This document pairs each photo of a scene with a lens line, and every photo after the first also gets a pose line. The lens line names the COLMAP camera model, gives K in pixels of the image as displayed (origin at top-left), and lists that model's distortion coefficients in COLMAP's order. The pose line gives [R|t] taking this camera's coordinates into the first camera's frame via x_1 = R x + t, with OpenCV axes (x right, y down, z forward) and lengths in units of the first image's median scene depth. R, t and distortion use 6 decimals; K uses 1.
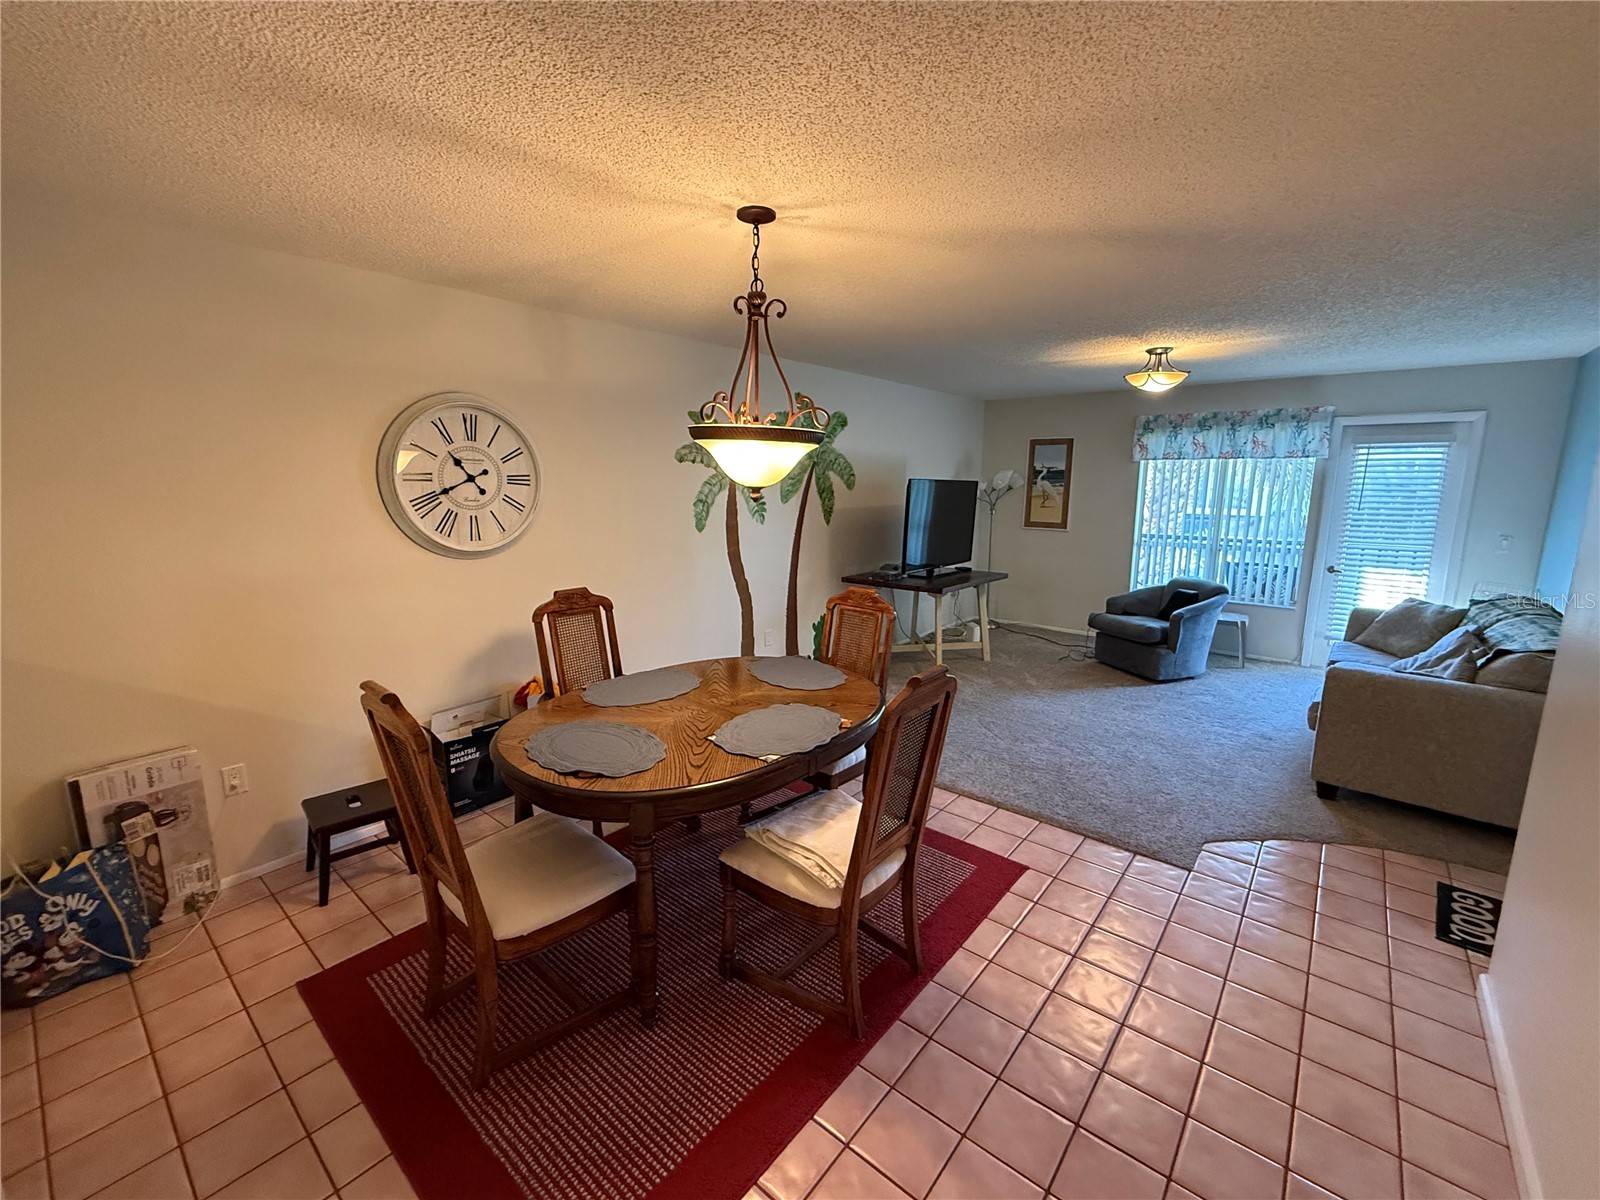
lens RADIAL K [[643.2, 0, 797.9], [0, 643.2, 600.0], [0, 0, 1]] dist [-0.000637, -0.000063]
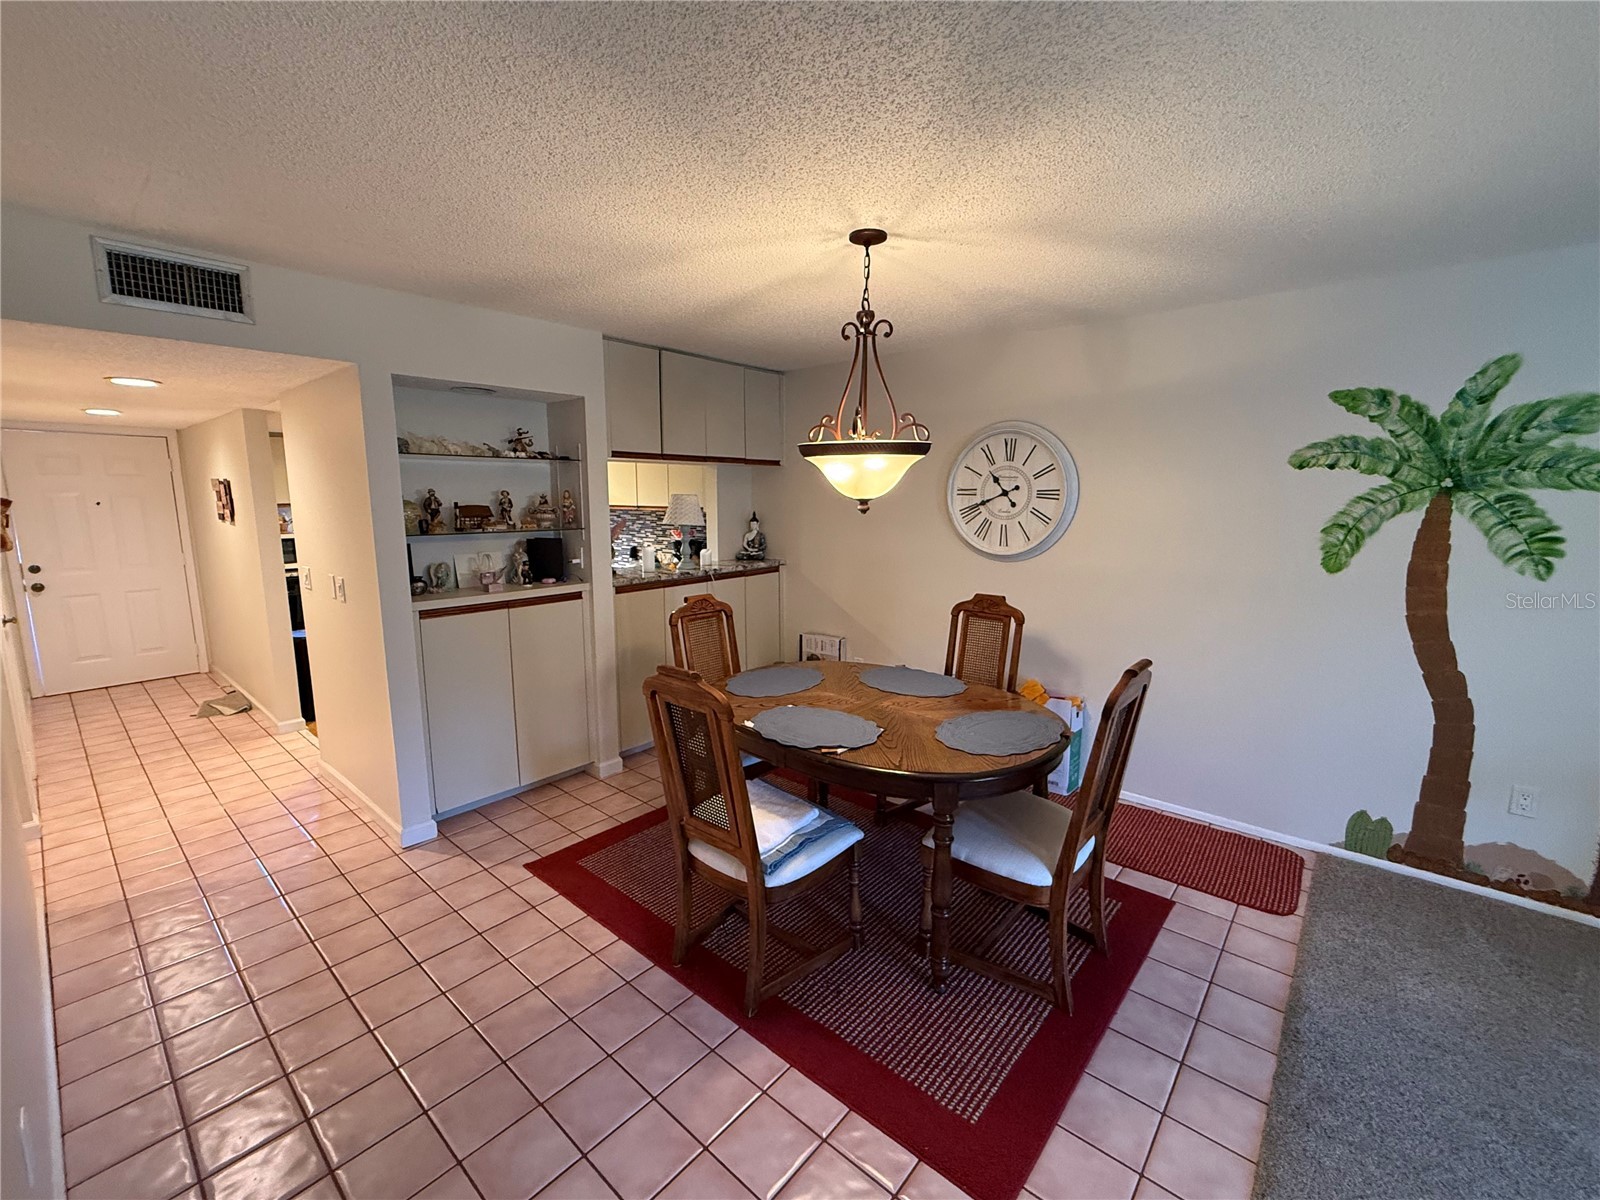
lens RADIAL K [[643.2, 0, 797.9], [0, 643.2, 600.0], [0, 0, 1]] dist [-0.000637, -0.000063]
pose [[0.017057, 0.158496, -0.987212, 0.692749], [-0.185520, 0.970712, 0.152642, -0.111339], [0.982492, 0.180544, 0.045962, 0.625348]]
